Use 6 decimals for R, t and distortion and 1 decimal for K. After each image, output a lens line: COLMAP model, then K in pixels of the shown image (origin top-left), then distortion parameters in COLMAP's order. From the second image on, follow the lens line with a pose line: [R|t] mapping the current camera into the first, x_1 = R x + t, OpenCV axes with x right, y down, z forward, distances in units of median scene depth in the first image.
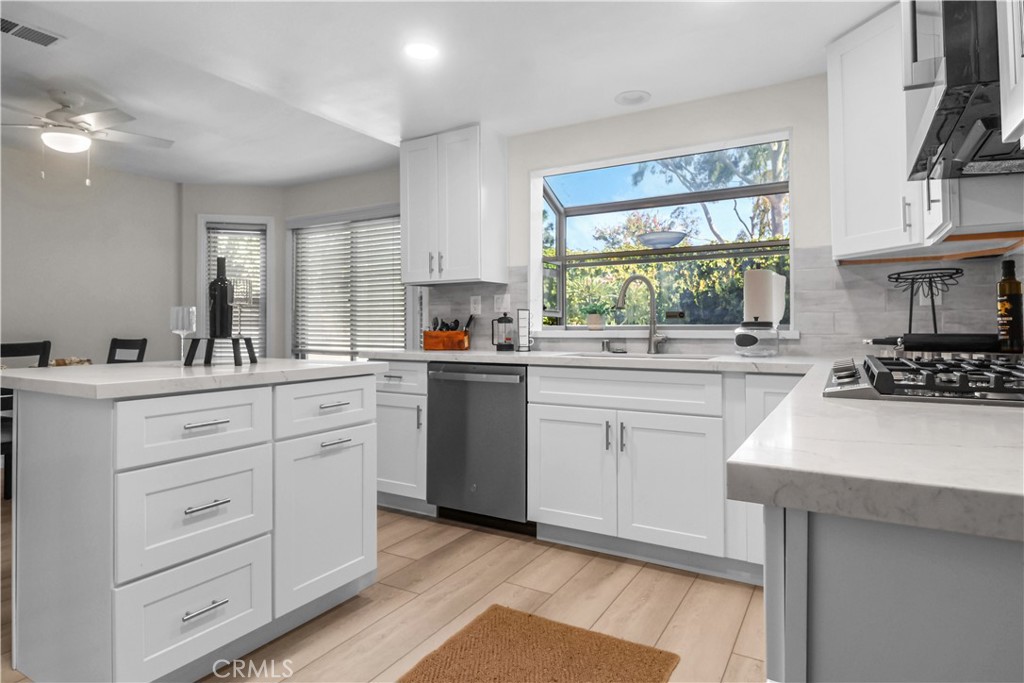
lens RADIAL K [[562.9, 0, 508.9], [0, 562.9, 310.3], [0, 0, 1]] dist [0.006755, -0.012971]
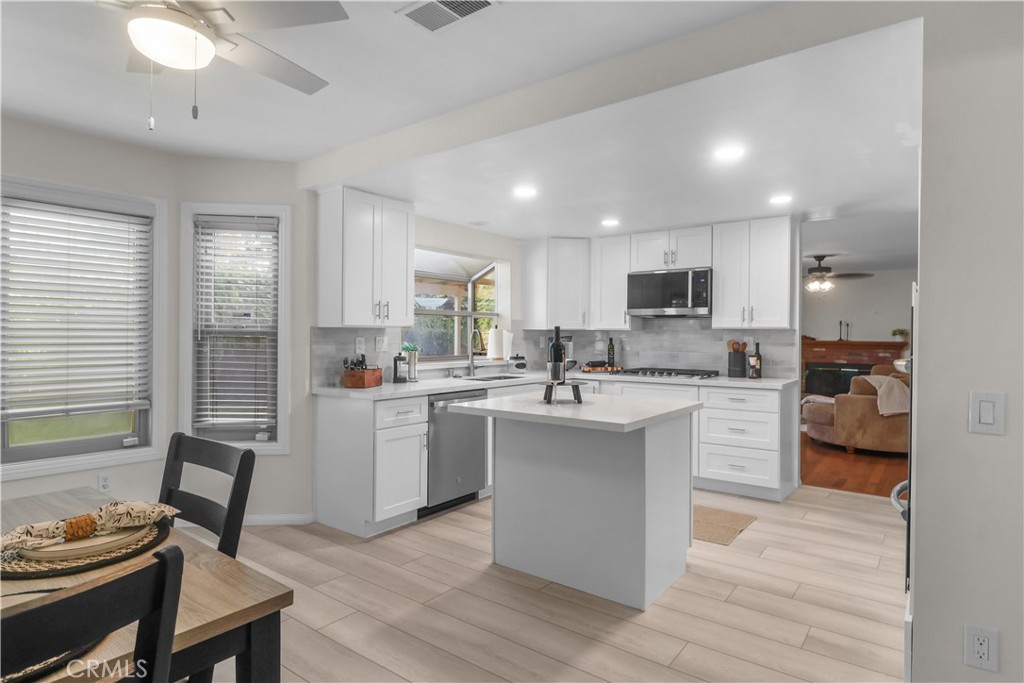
lens RADIAL K [[562.9, 0, 510.7], [0, 562.9, 333.7], [0, 0, 1]] dist [0.006755, -0.012971]
pose [[0.113736, 0.007421, 0.993483, -1.857604], [-0.035040, 0.999380, -0.003454, -0.063528], [-0.992893, -0.034419, 0.113925, 0.927203]]
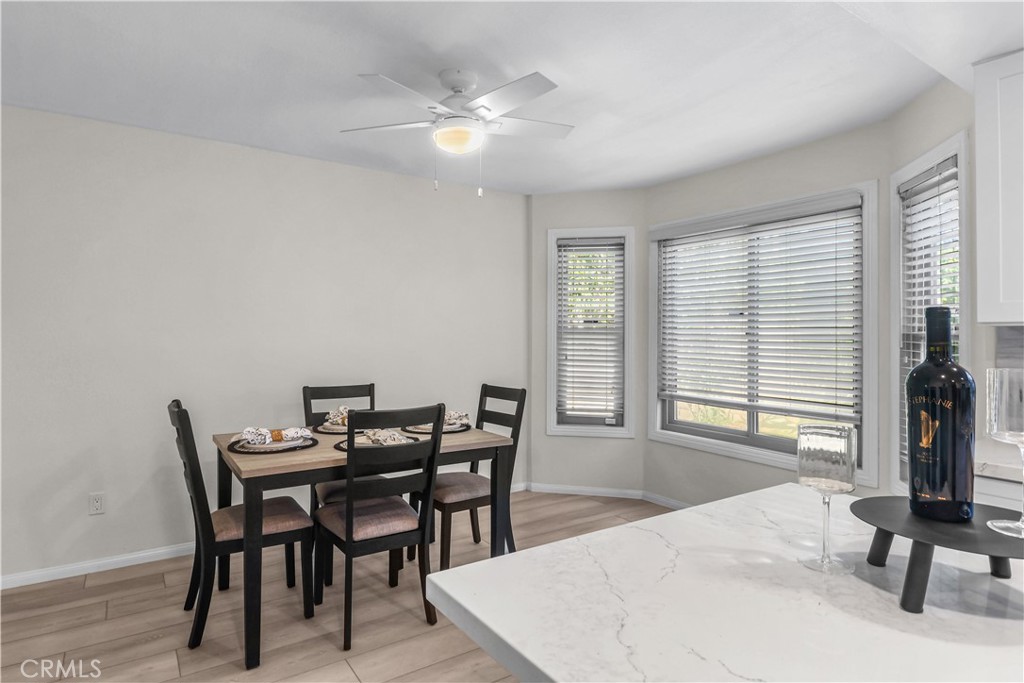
lens RADIAL K [[562.9, 0, 514.6], [0, 562.9, 339.9], [0, 0, 1]] dist [0.006755, -0.012971]
pose [[0.910290, 0.010324, -0.413843, -0.231617], [0.003962, 0.999426, 0.033647, -0.031935], [0.413952, -0.032268, 0.909726, 0.191779]]
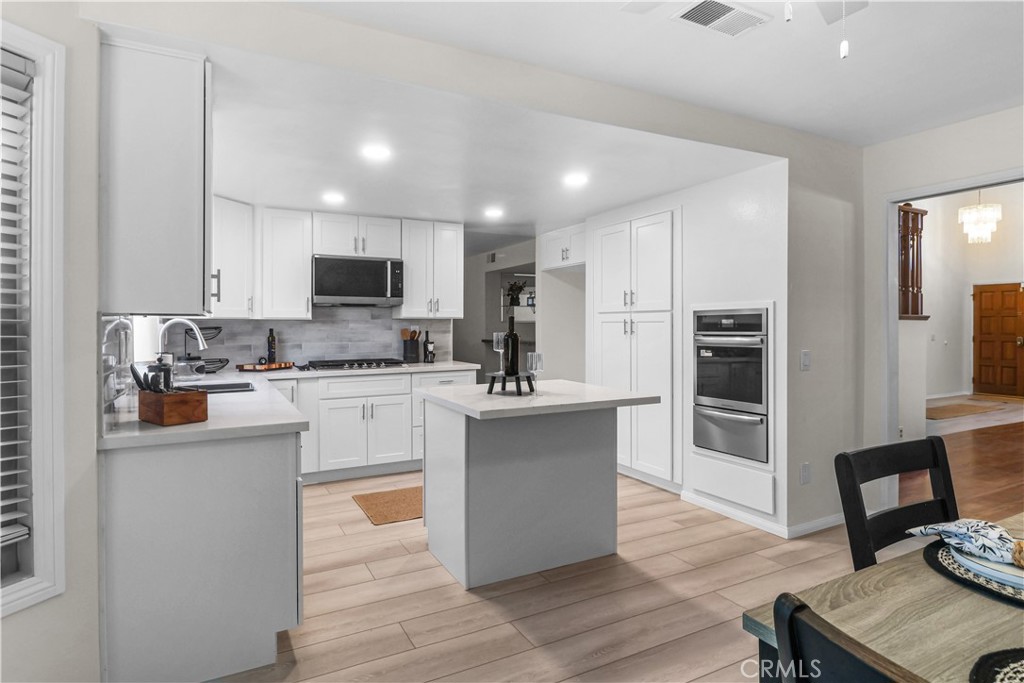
lens RADIAL K [[562.9, 0, 512.3], [0, 562.9, 327.7], [0, 0, 1]] dist [0.006755, -0.012971]
pose [[-0.855255, 0.004149, 0.518191, -1.180002], [-0.008416, 0.999725, -0.021895, -0.033506], [-0.518139, -0.023087, -0.854985, 2.104116]]
